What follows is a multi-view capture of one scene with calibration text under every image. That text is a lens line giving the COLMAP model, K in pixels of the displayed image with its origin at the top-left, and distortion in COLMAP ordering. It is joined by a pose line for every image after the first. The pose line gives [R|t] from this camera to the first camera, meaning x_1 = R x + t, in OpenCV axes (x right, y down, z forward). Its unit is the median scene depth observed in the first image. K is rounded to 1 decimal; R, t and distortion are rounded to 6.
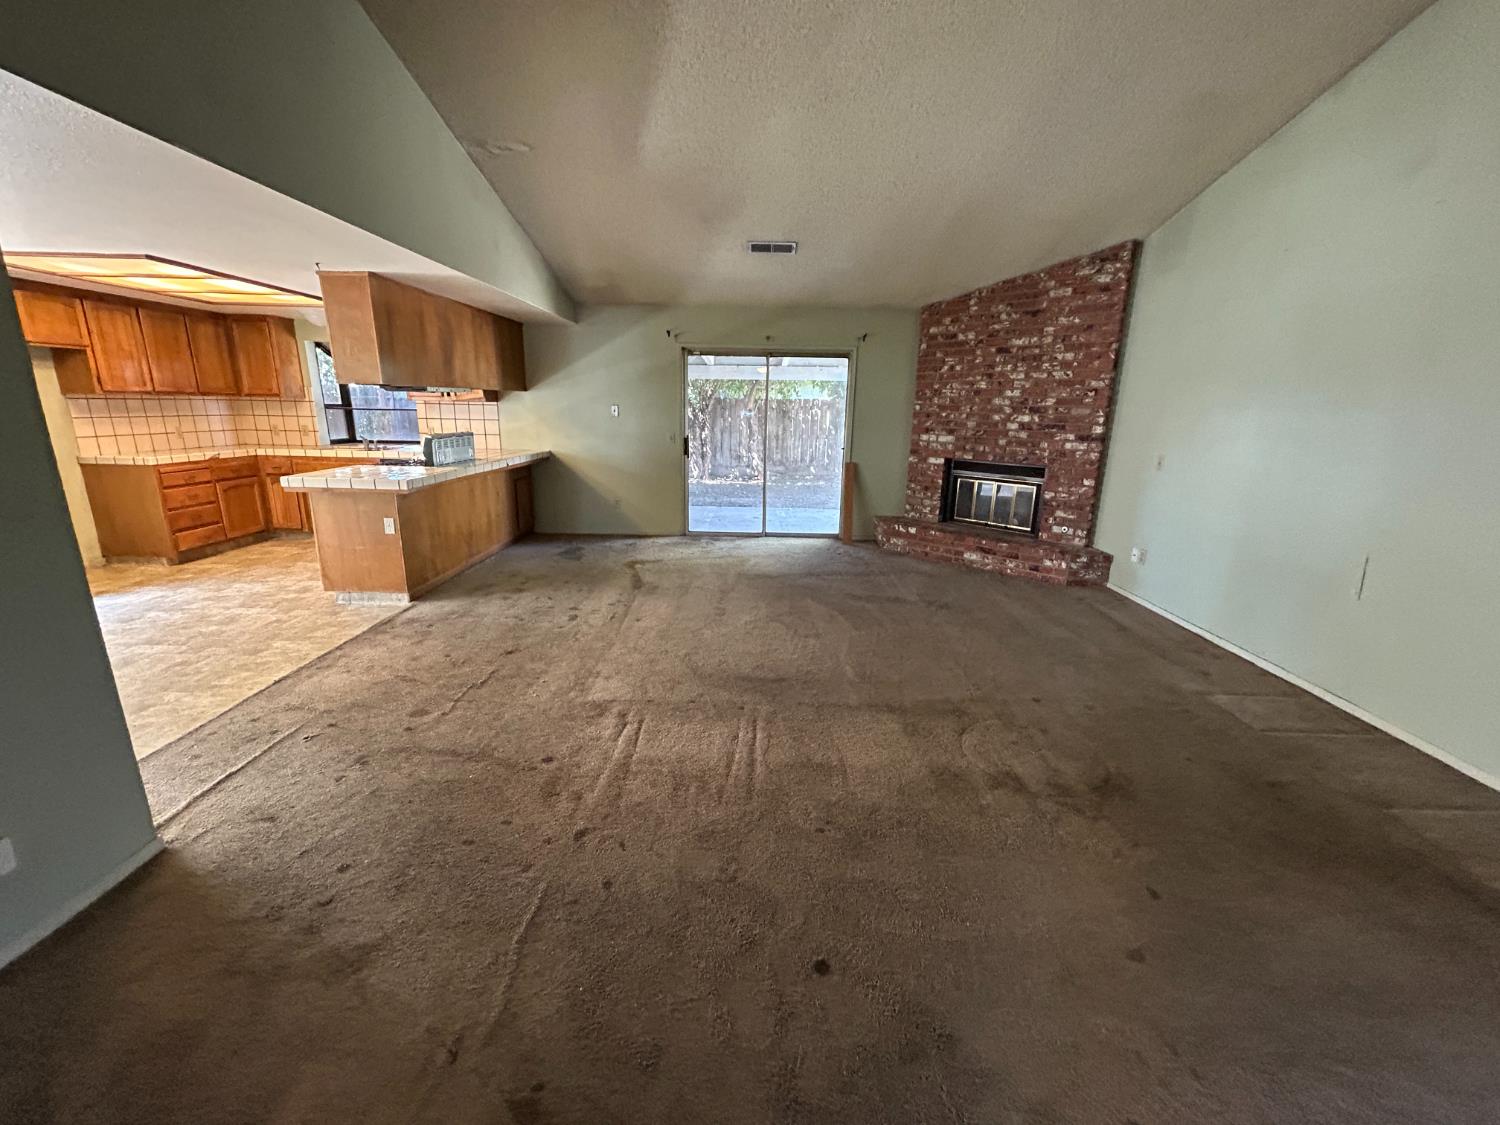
lens RADIAL K [[607.8, 0, 755.1], [0, 607.8, 563.7], [0, 0, 1]] dist [-0.000324, 0.000685]
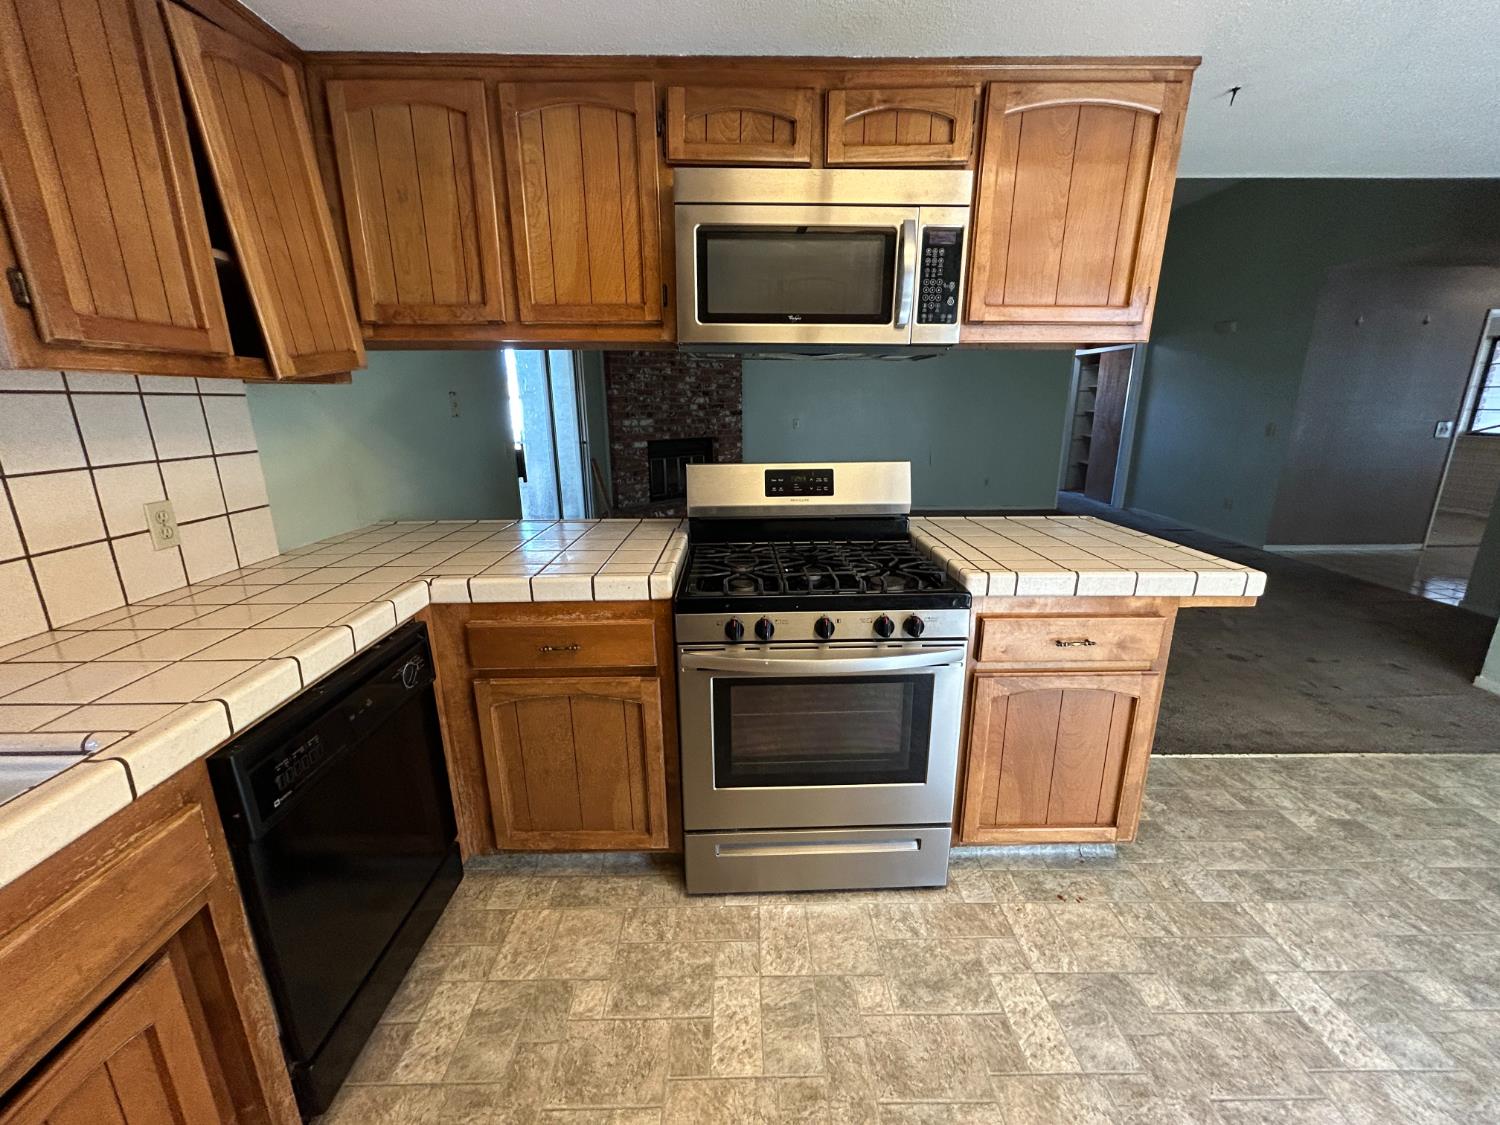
lens RADIAL K [[607.8, 0, 749.2], [0, 607.8, 560.2], [0, 0, 1]] dist [-0.000324, 0.000685]
pose [[-0.026698, -0.273244, 0.961574, -0.894551], [0.254682, 0.928315, 0.270865, -0.267863], [-0.966656, 0.252128, 0.044806, 1.012813]]
